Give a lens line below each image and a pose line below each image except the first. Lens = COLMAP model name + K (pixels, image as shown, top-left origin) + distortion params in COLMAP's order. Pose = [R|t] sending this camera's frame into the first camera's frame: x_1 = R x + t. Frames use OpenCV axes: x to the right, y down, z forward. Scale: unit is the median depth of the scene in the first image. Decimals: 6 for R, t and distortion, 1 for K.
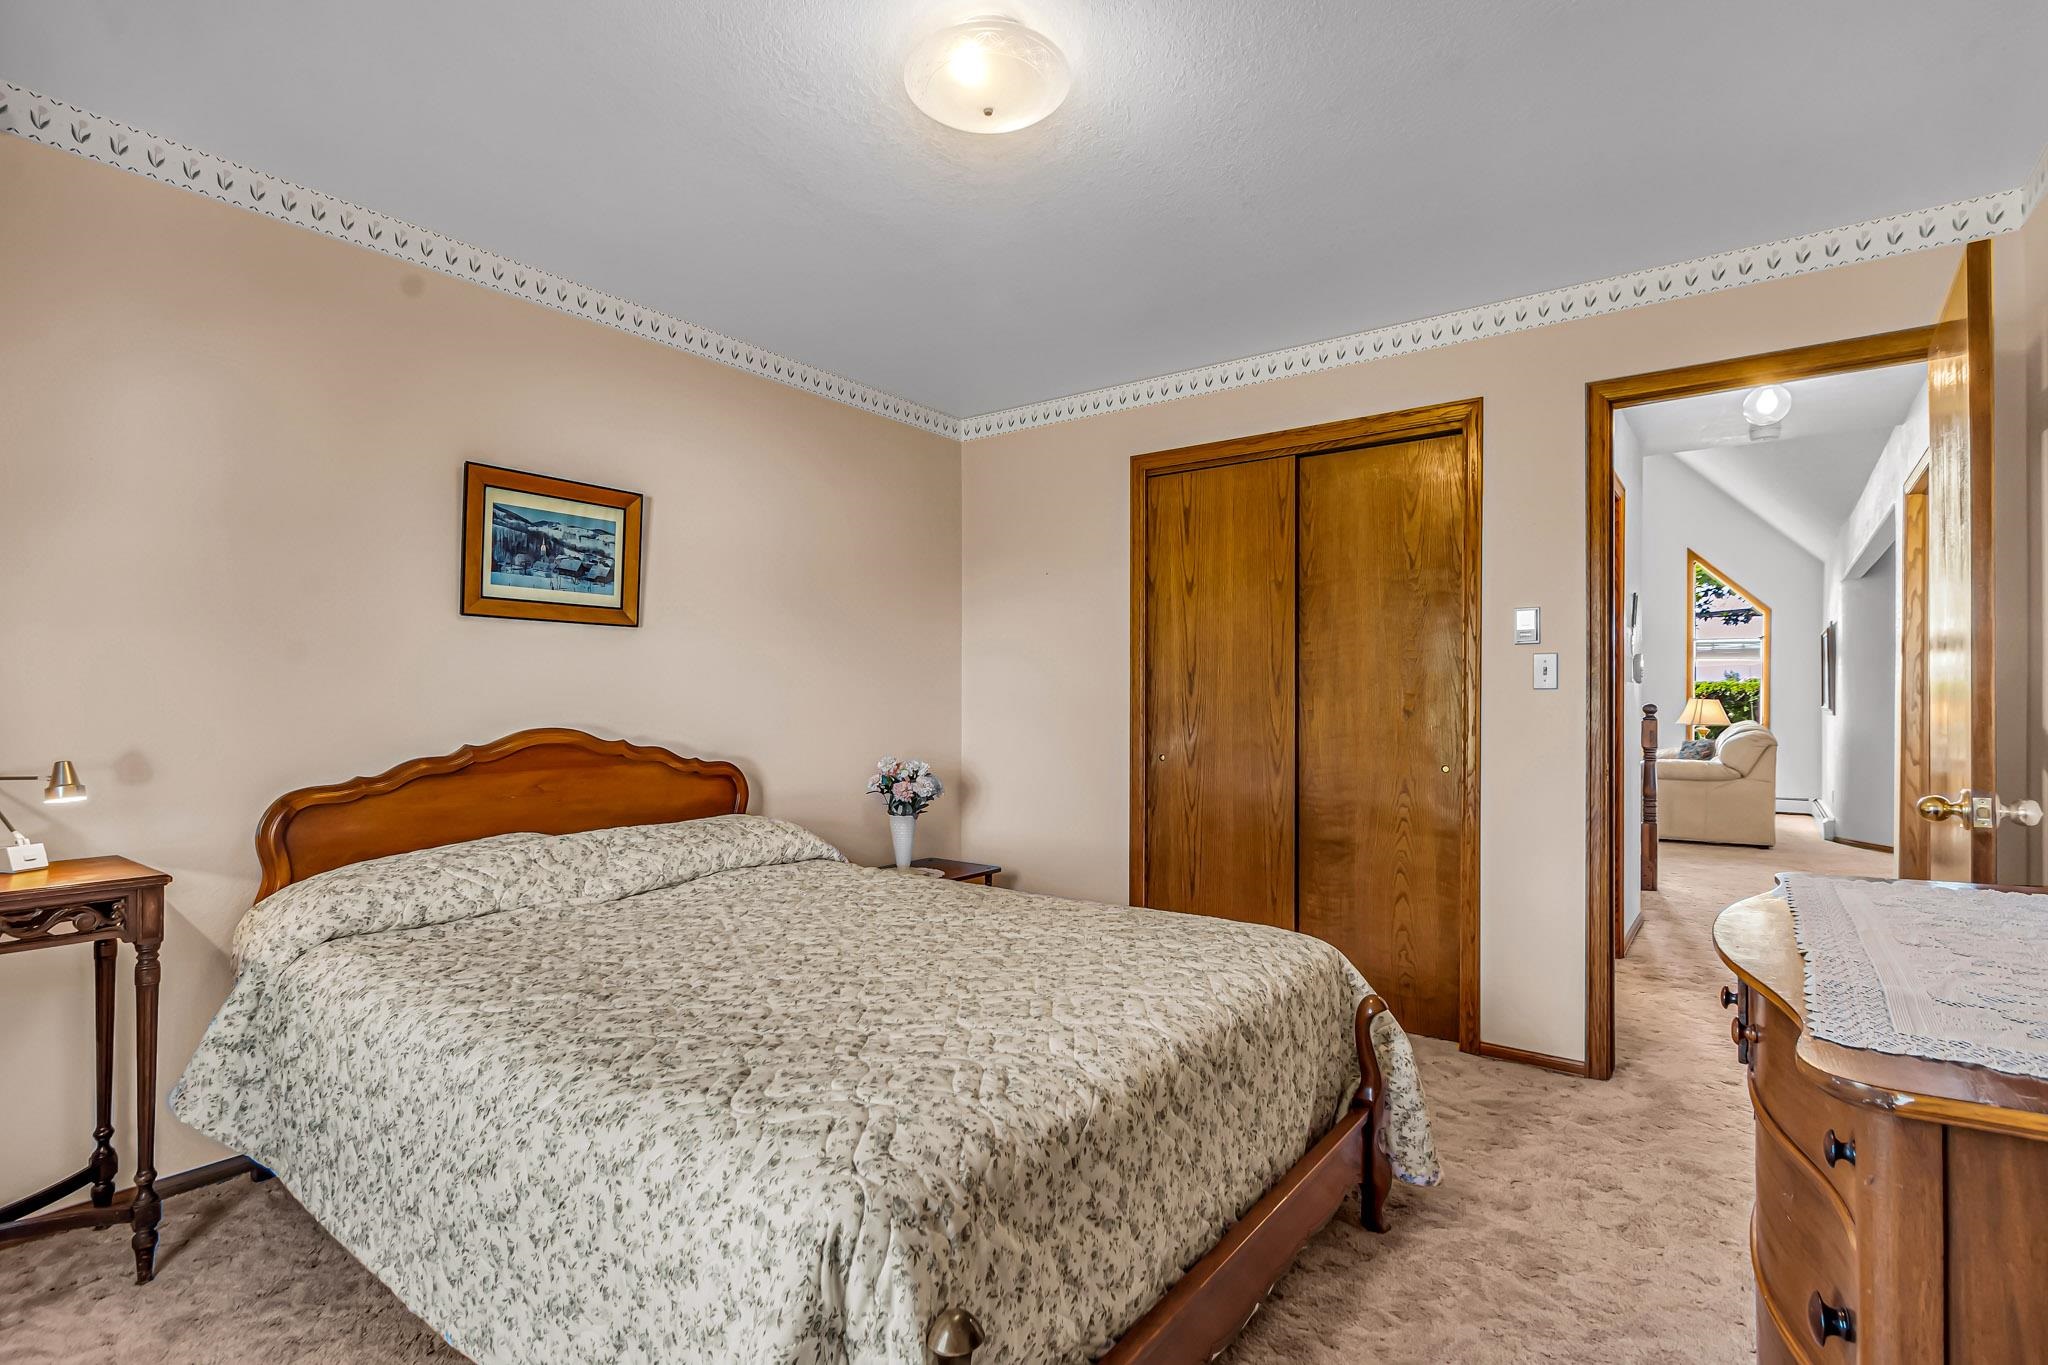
lens RADIAL K [[985.6, 0, 1016.7], [0, 985.6, 688.5], [0, 0, 1]] dist [-0.003943, -0.001350]
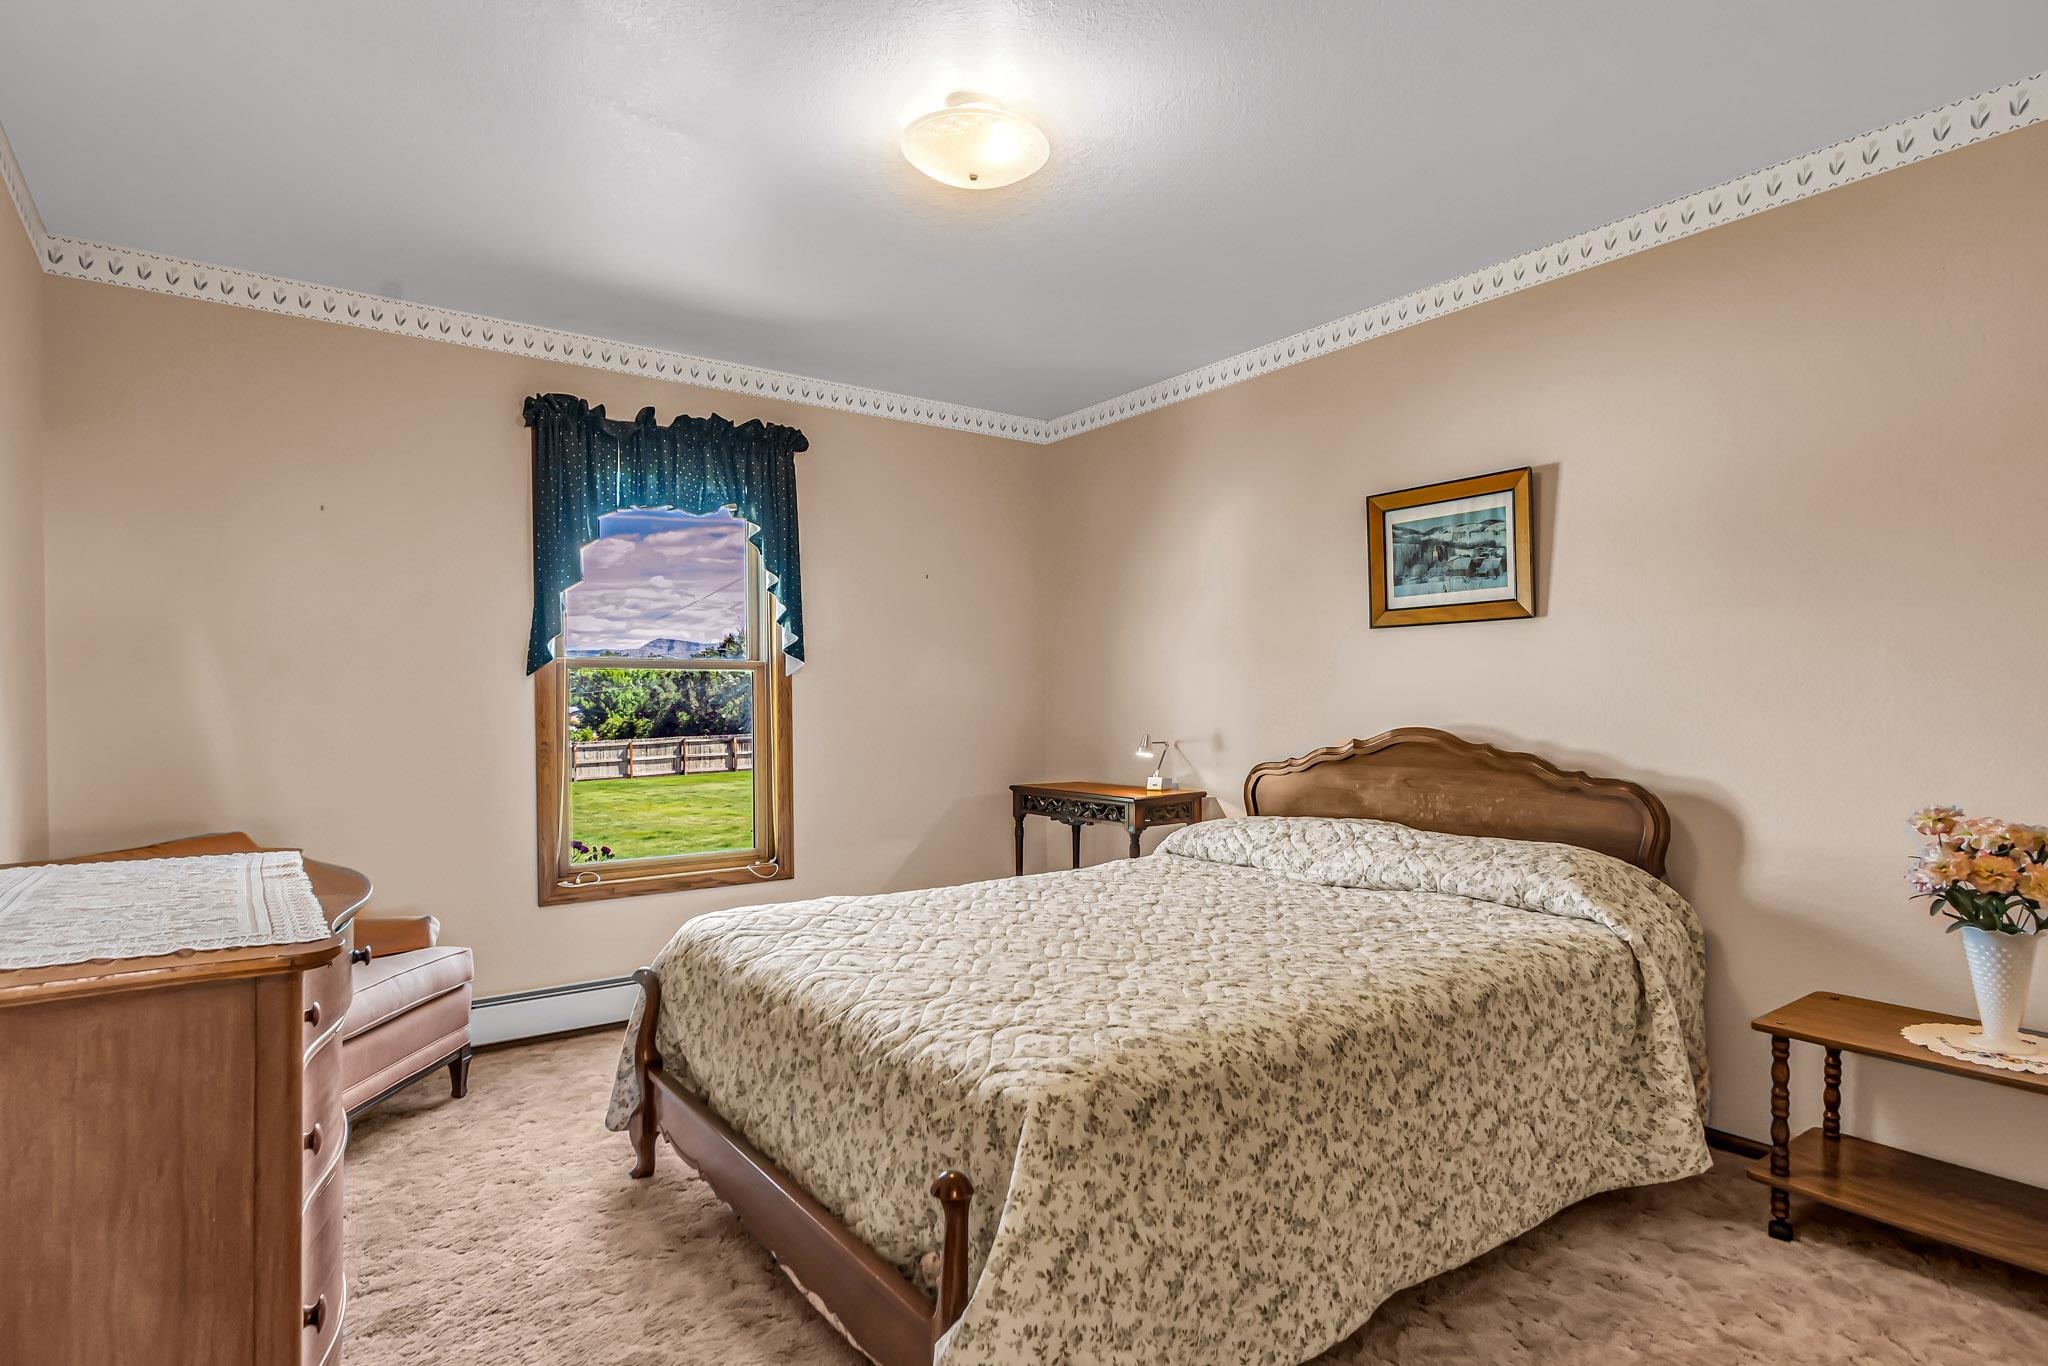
lens RADIAL K [[1090.5, 0, 1018.7], [0, 1090.5, 688.1], [0, 0, 1]] dist [0.002916, 0.000090]
pose [[-0.305843, -0.013627, -0.951985, 0.730843], [0.012182, 0.999760, -0.018224, 0.014017], [0.952004, -0.017171, -0.305603, 0.912661]]
